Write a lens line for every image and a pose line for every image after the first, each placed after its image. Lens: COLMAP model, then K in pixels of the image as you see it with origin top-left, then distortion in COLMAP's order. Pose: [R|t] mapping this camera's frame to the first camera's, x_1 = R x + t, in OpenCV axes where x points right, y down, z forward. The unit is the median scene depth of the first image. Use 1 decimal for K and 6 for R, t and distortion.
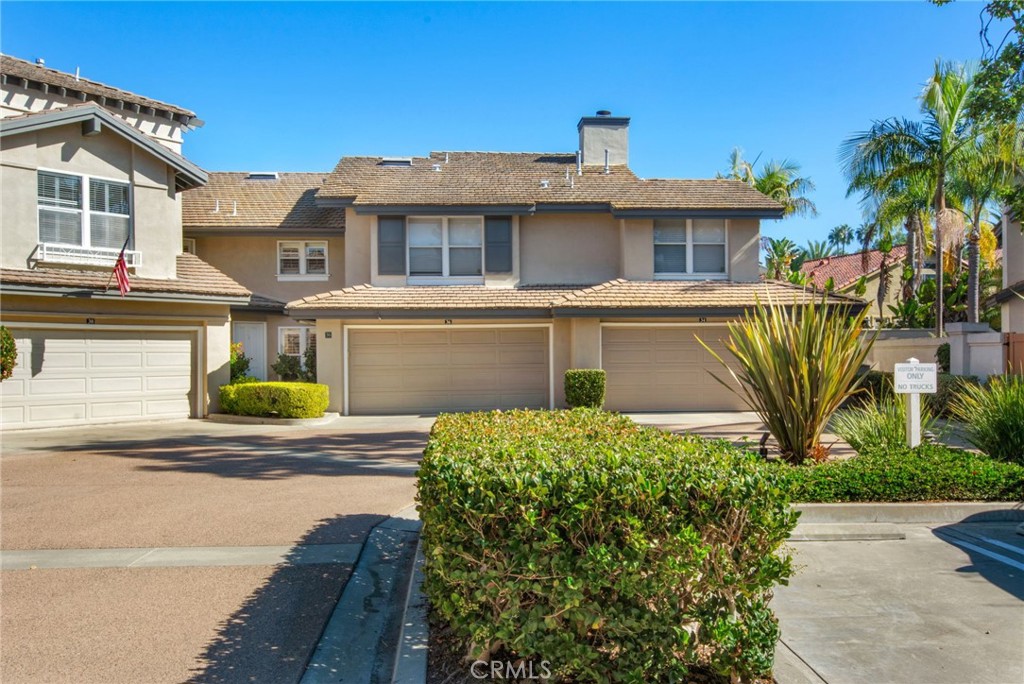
lens RADIAL K [[882.6, 0, 511.3], [0, 882.6, 343.2], [0, 0, 1]] dist [-0.000897, -0.000304]
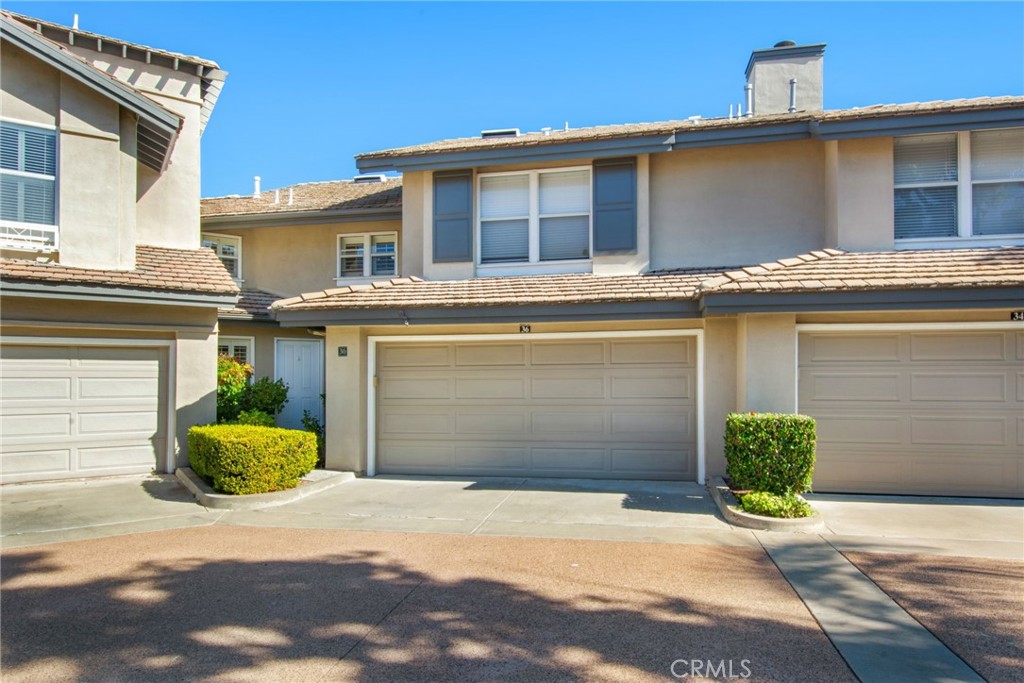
lens RADIAL K [[641.5, 0, 511.7], [0, 641.5, 377.3], [0, 0, 1]] dist [0.007063, 0.000627]
pose [[0.966326, 0.002872, -0.257305, 0.033920], [-0.000607, 0.999960, 0.008882, 0.005281], [0.257320, -0.008427, 0.966289, 0.566592]]
